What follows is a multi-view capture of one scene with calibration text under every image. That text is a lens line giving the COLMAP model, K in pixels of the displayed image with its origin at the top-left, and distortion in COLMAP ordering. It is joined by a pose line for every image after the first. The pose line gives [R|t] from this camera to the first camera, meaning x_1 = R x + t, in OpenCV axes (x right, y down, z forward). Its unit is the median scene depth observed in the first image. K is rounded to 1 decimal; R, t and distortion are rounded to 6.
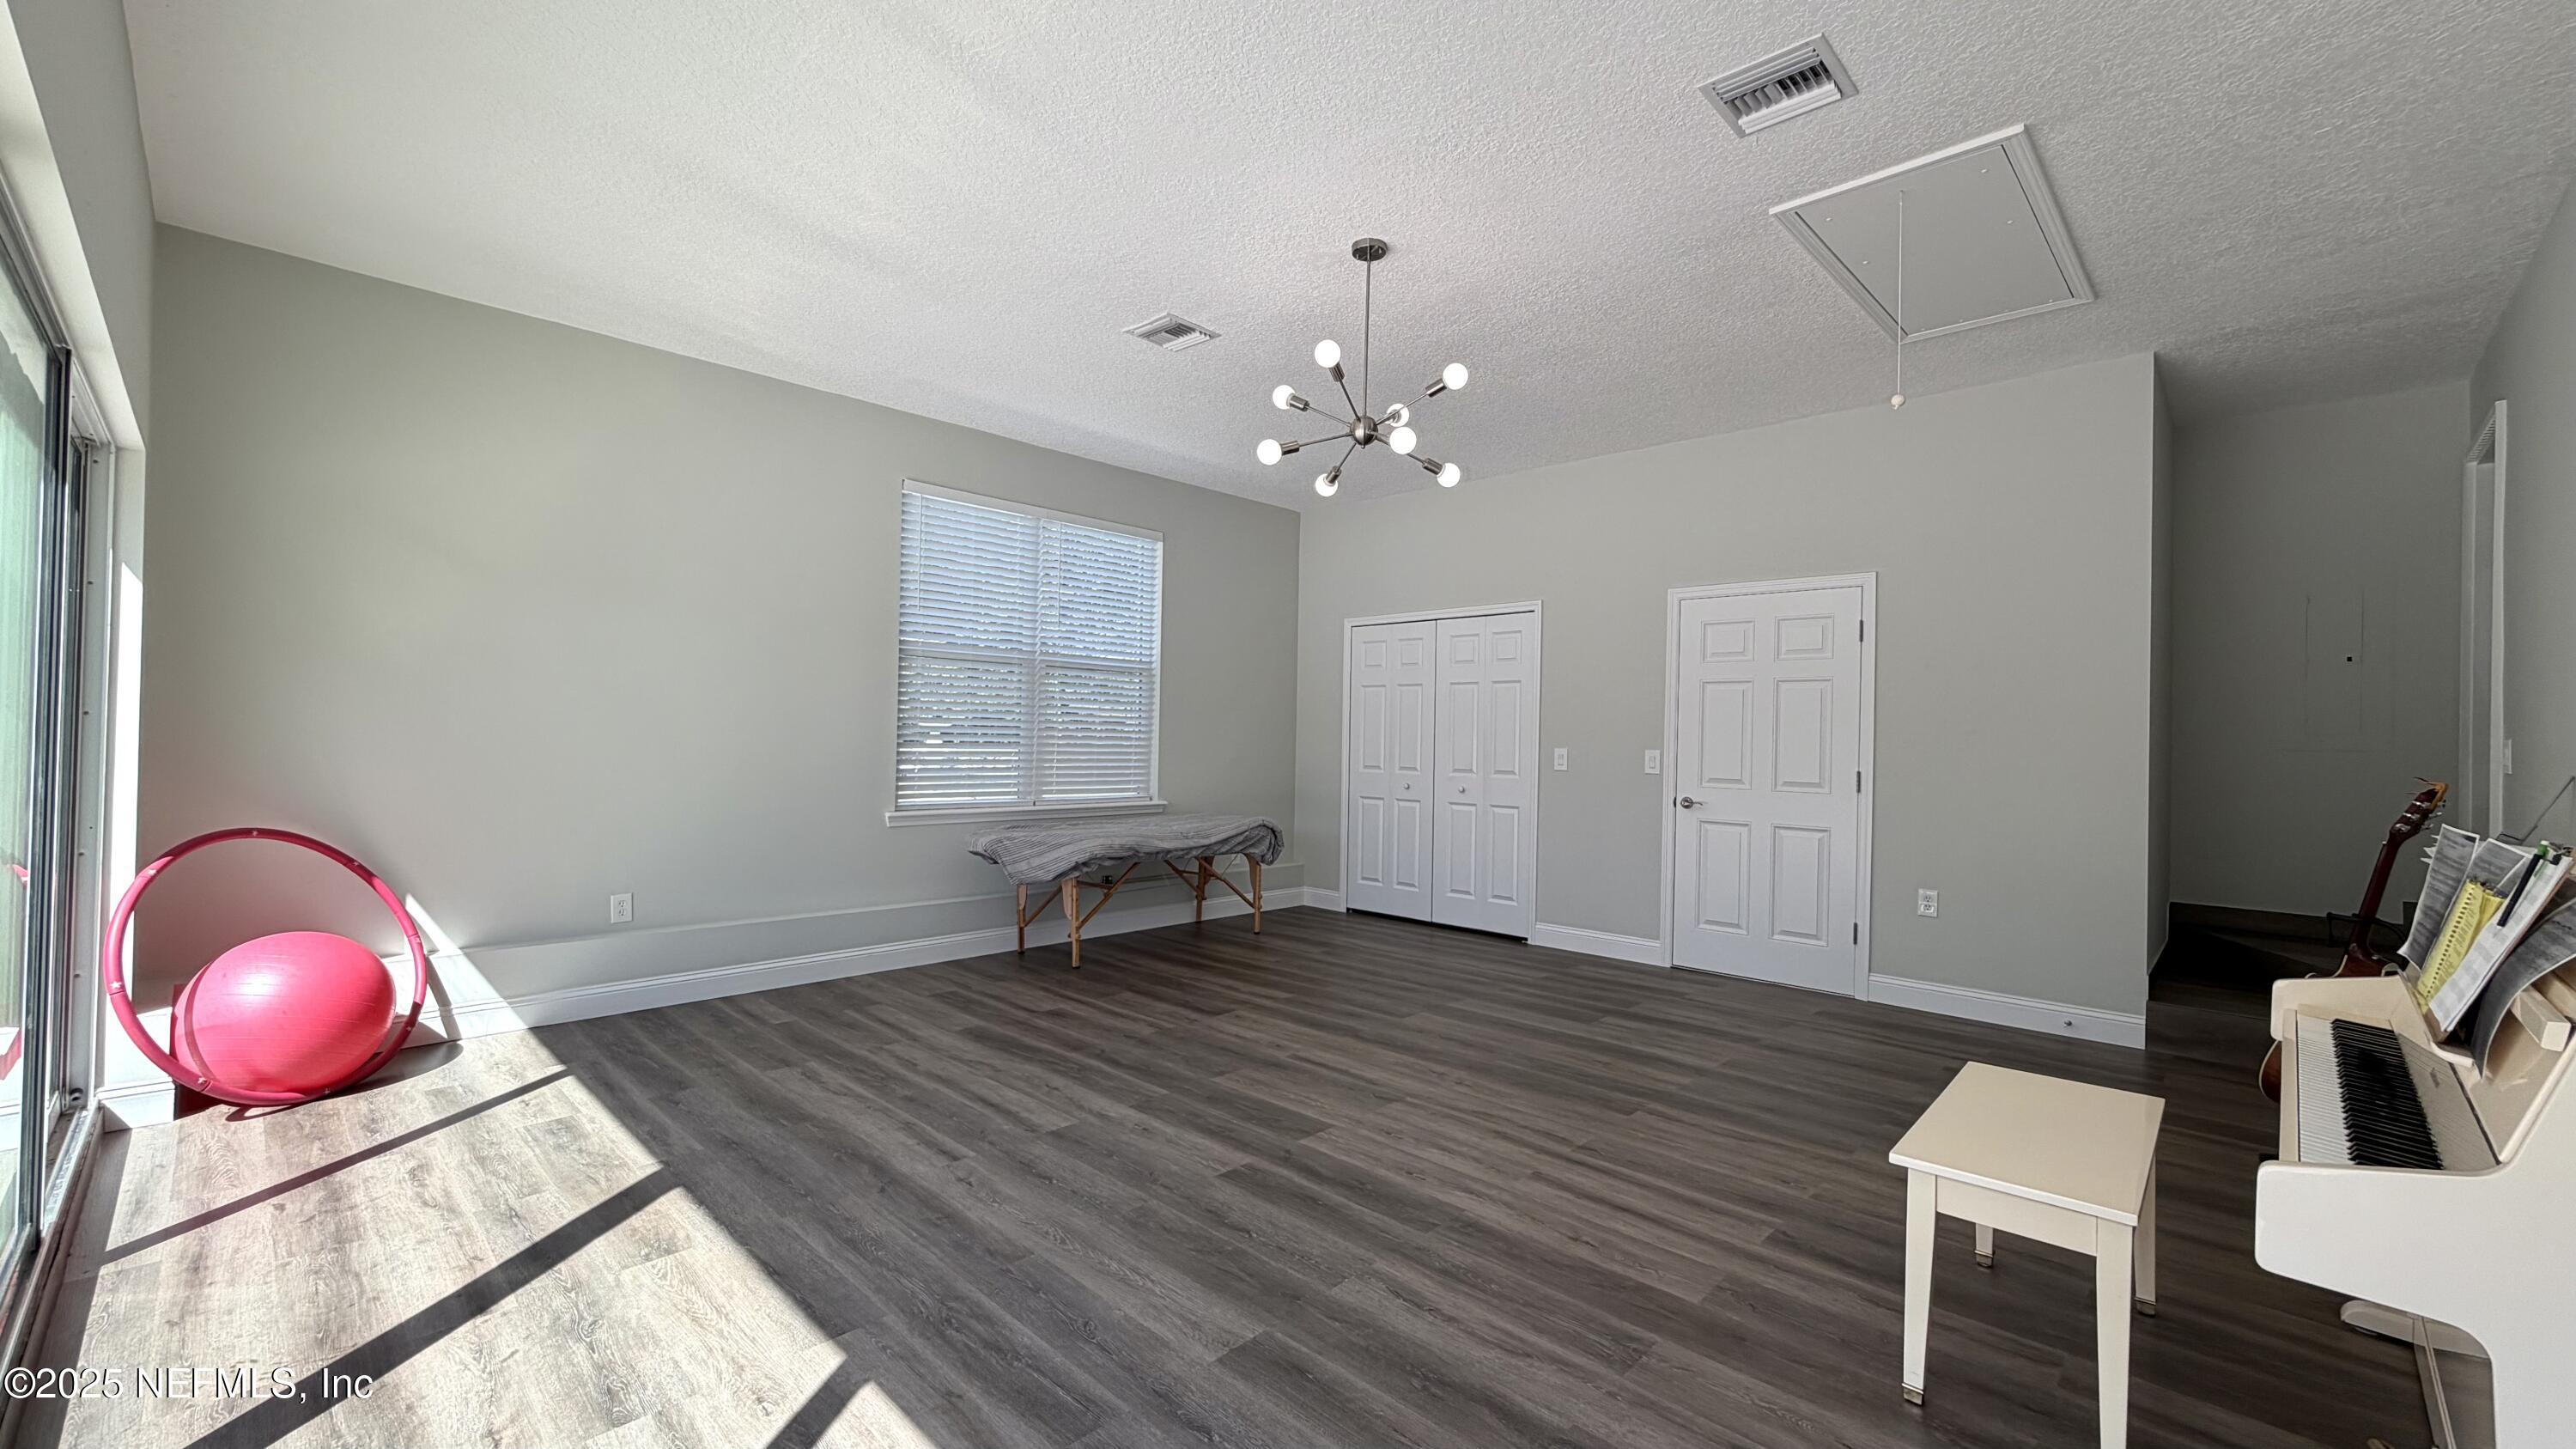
lens RADIAL K [[1039.6, 0, 1284.4], [0, 1039.6, 731.3], [0, 0, 1]] dist [0.002891, 0.000228]
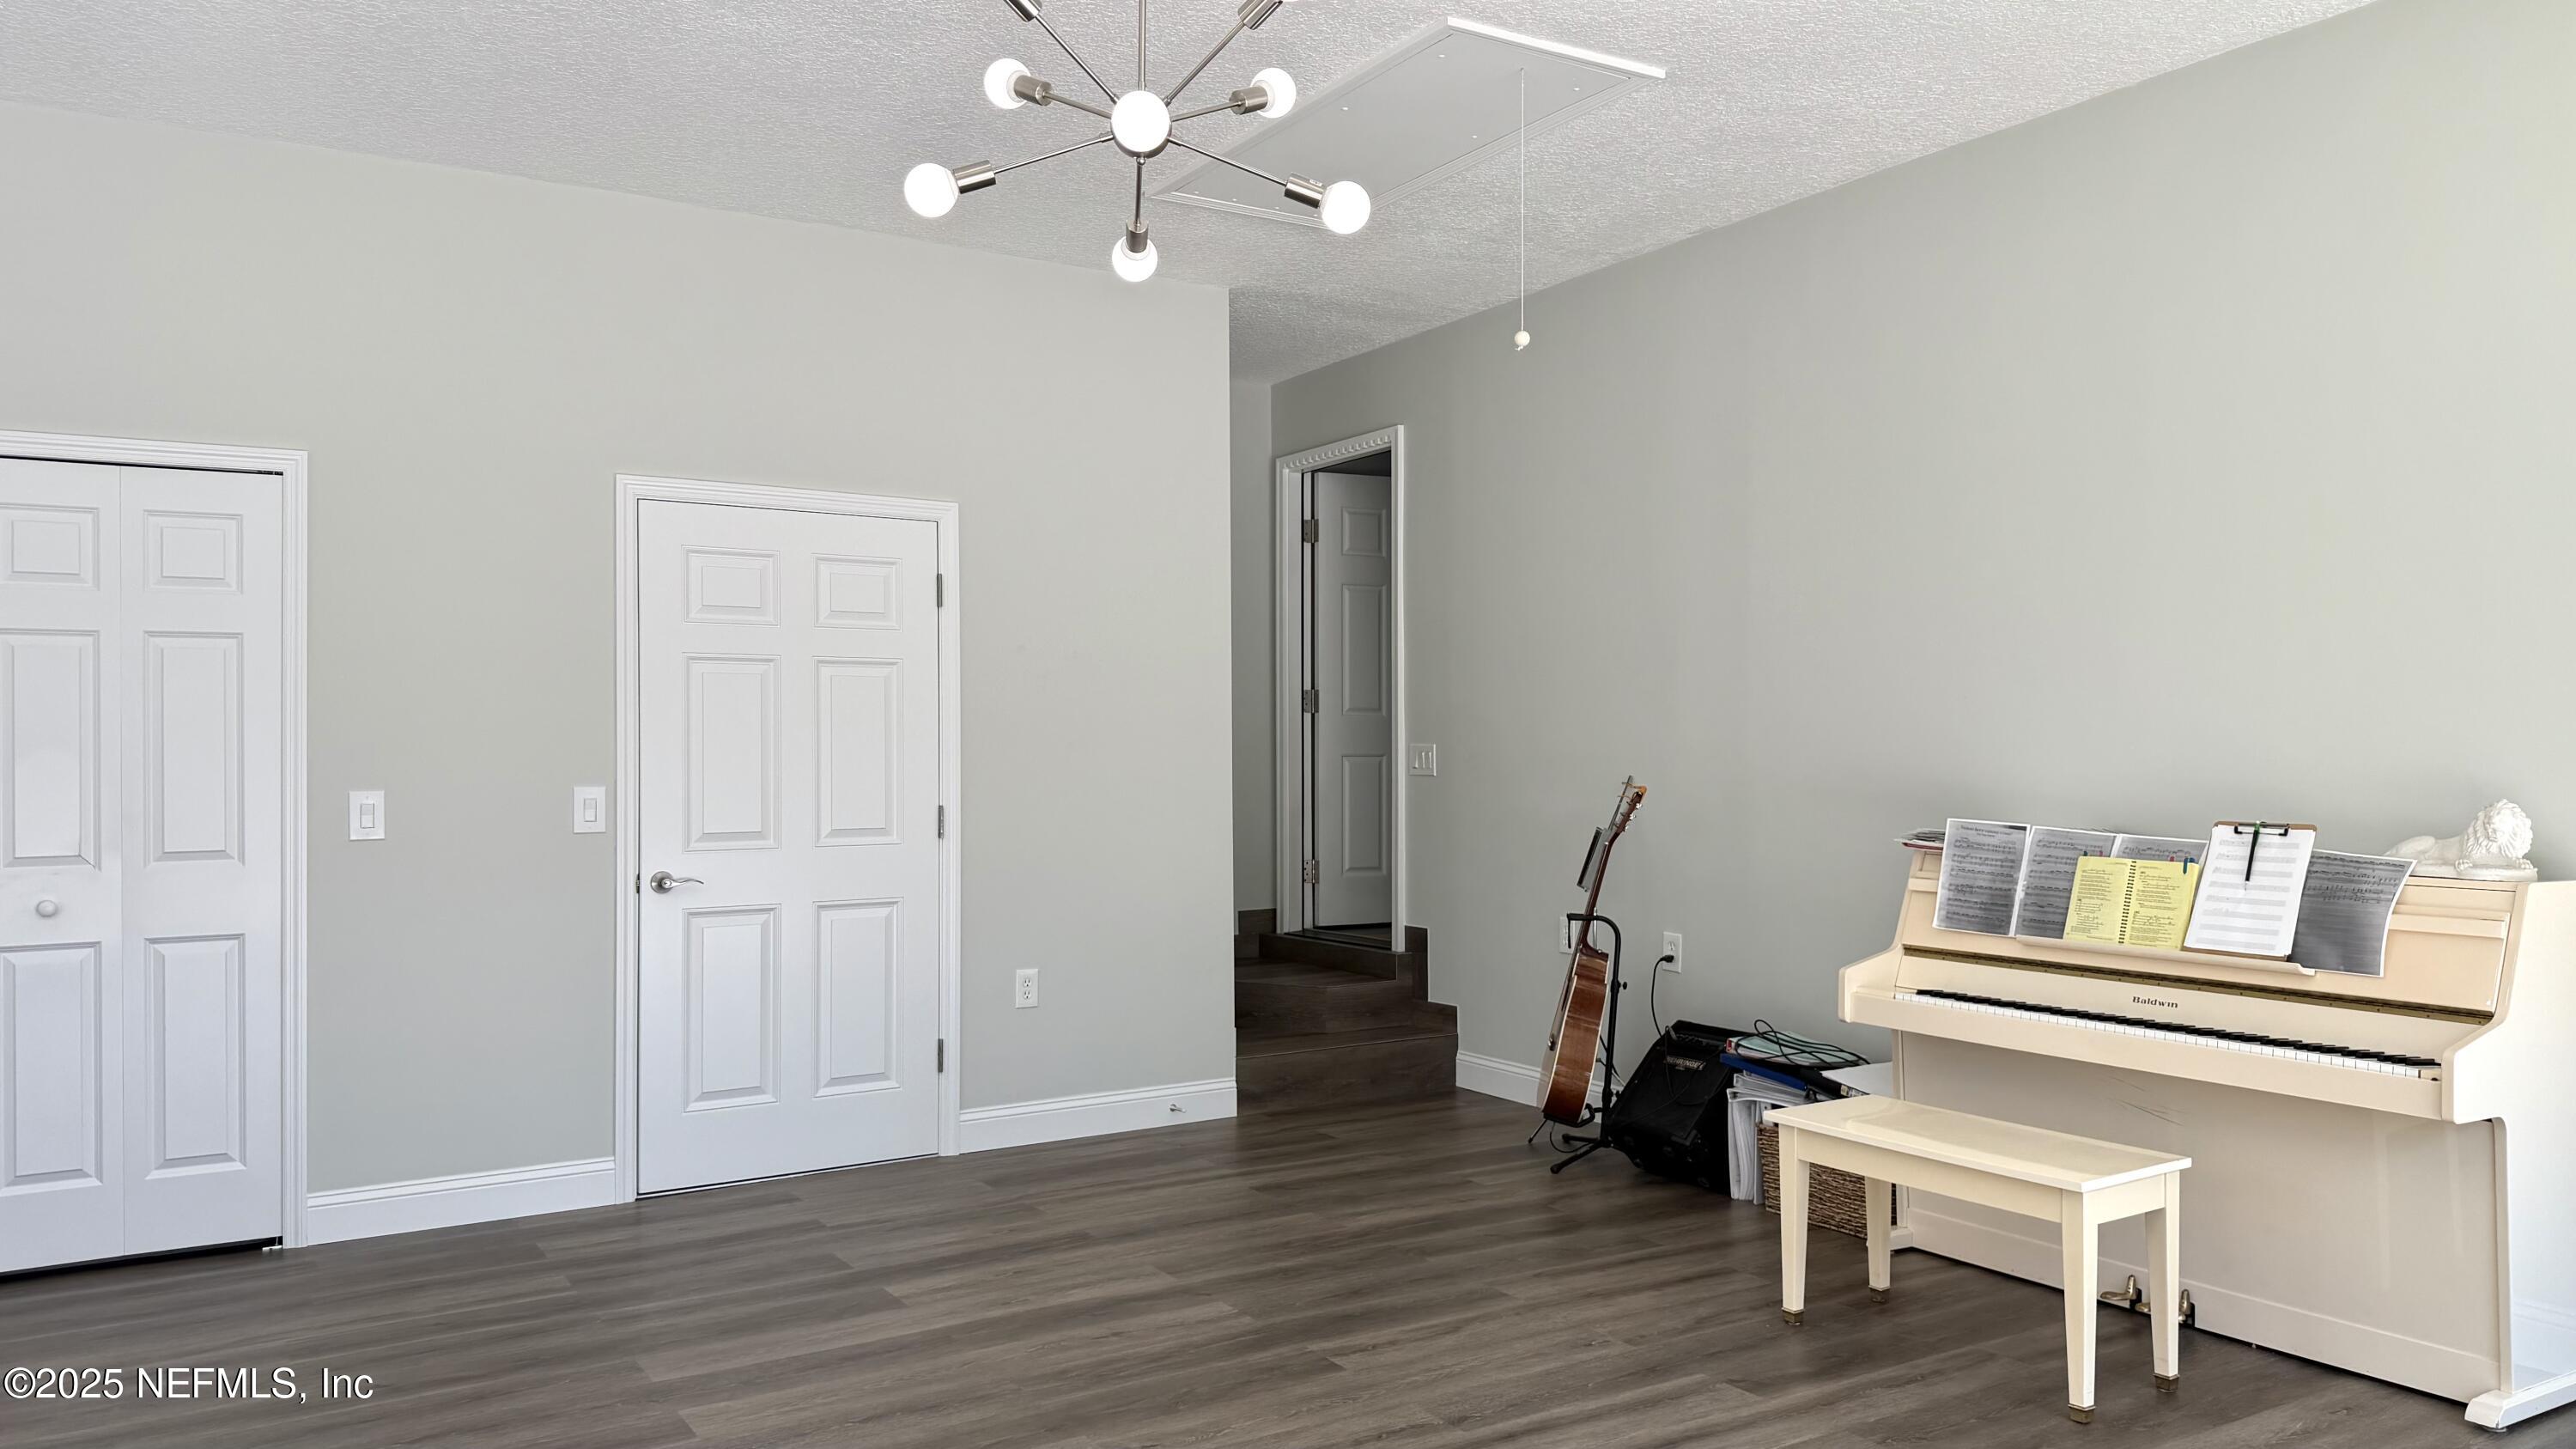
lens RADIAL K [[1817.5, 0, 1279.4], [0, 1817.5, 714.8], [0, 0, 1]] dist [0.029000, -0.004042]
pose [[0.231344, -0.005066, 0.972859, -0.531626], [0.006646, 0.999971, 0.003627, -0.022052], [-0.972849, 0.005626, 0.231371, 0.551906]]
